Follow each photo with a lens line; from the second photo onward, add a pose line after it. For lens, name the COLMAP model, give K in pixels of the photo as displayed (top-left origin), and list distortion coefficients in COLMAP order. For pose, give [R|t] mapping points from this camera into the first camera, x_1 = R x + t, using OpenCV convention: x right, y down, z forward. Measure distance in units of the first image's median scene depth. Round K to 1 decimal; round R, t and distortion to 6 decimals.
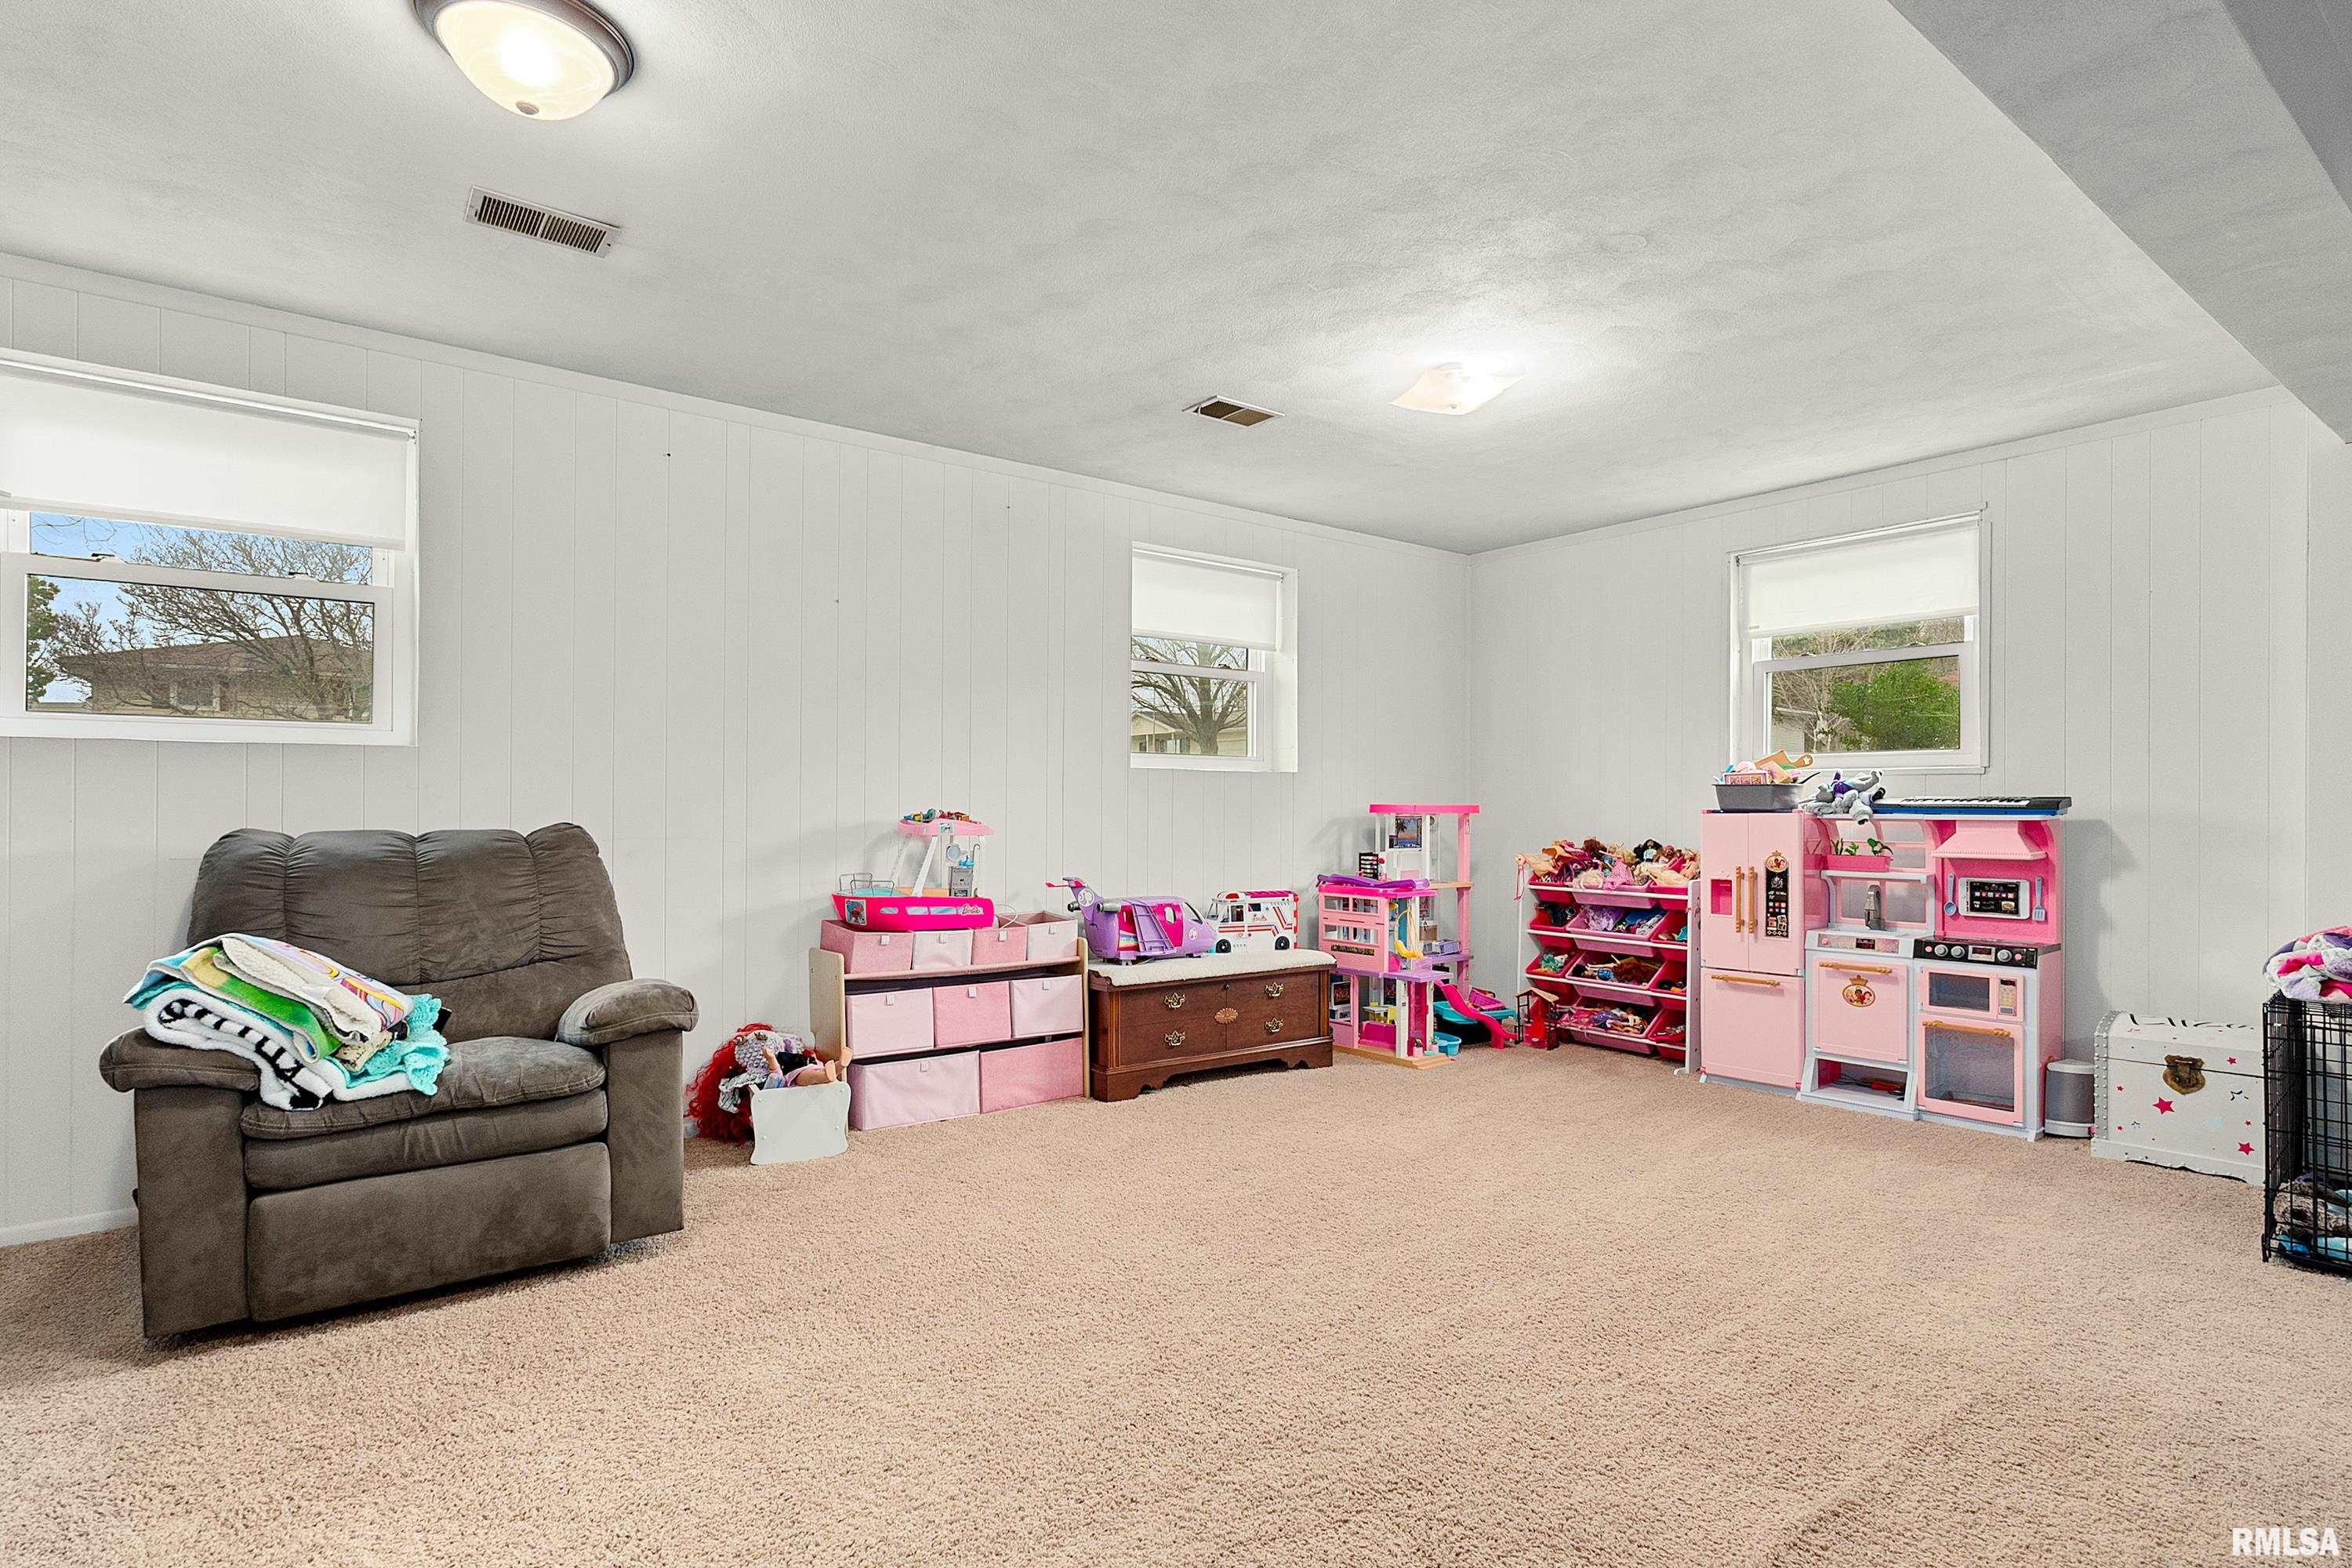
lens RADIAL K [[1195.1, 0, 1181.5], [0, 1195.1, 812.3], [0, 0, 1]] dist [0.000962, 0.000568]
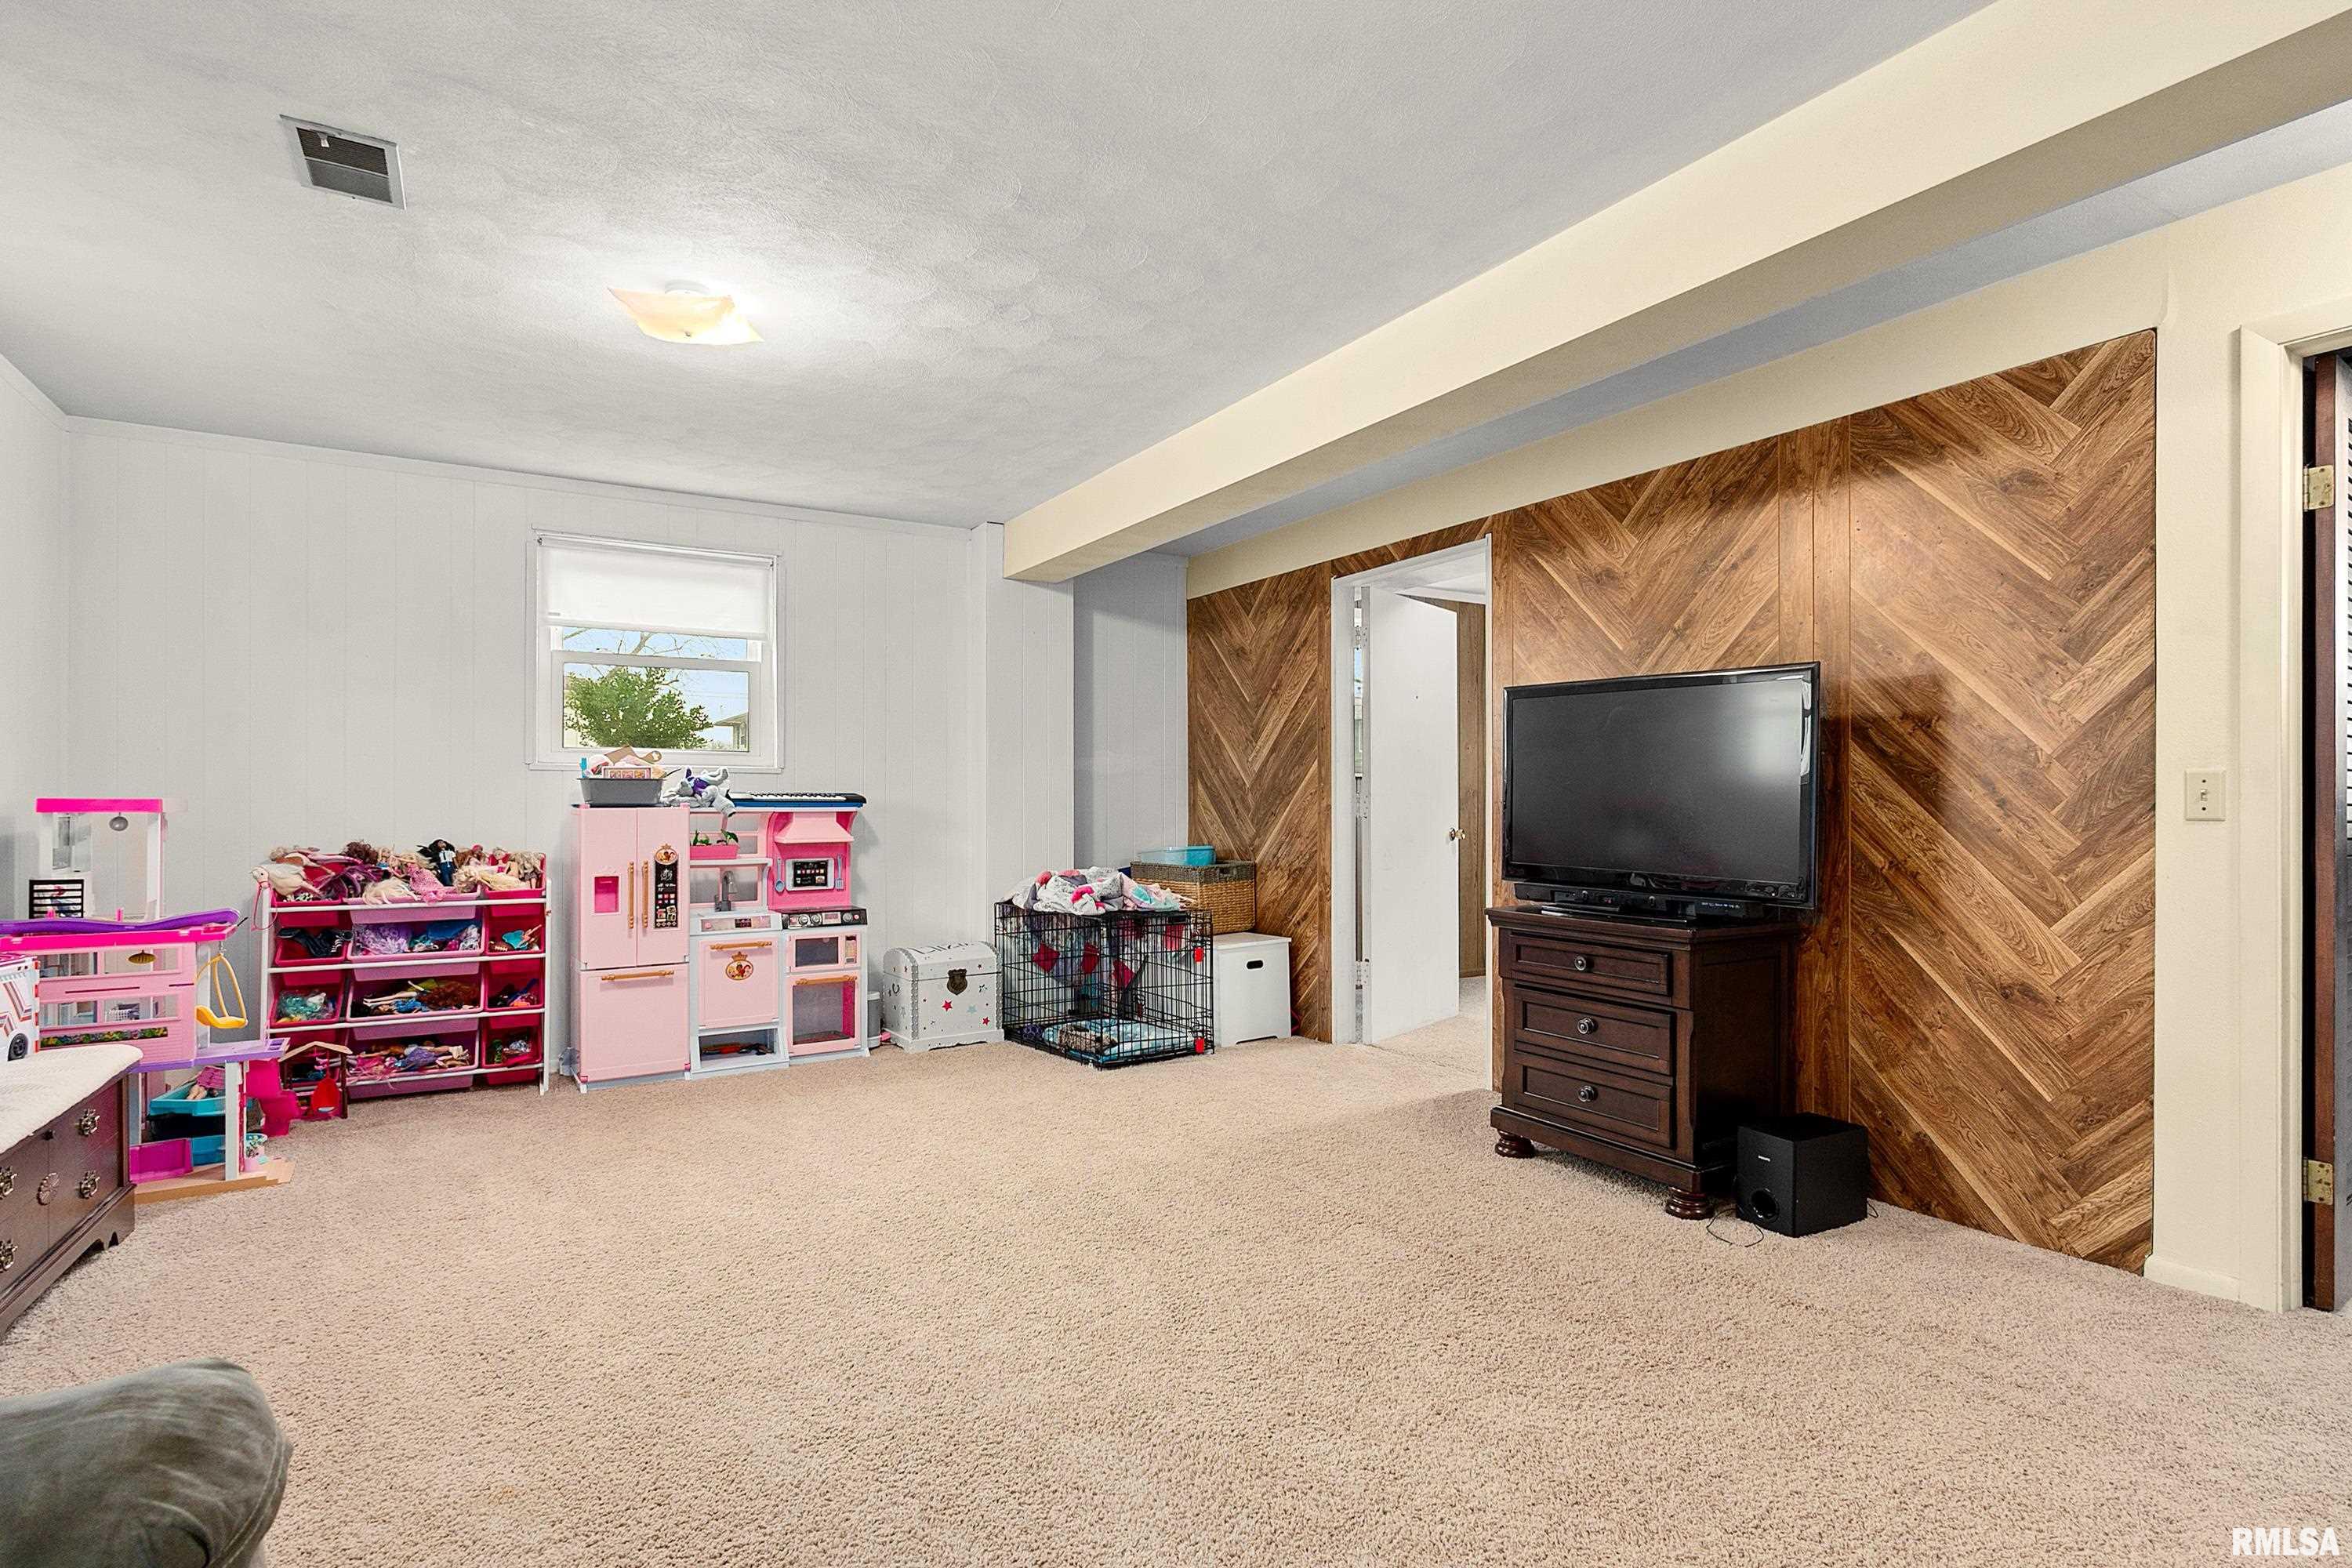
lens RADIAL K [[1177.2, 0, 1177.4], [0, 1177.2, 795.5], [0, 0, 1]] dist [0.001050, 0.000229]
pose [[0.107755, 0.002636, 0.994174, -0.473984], [0.005954, 0.999977, -0.003297, -0.003535], [-0.994160, 0.006274, 0.107736, 0.466351]]
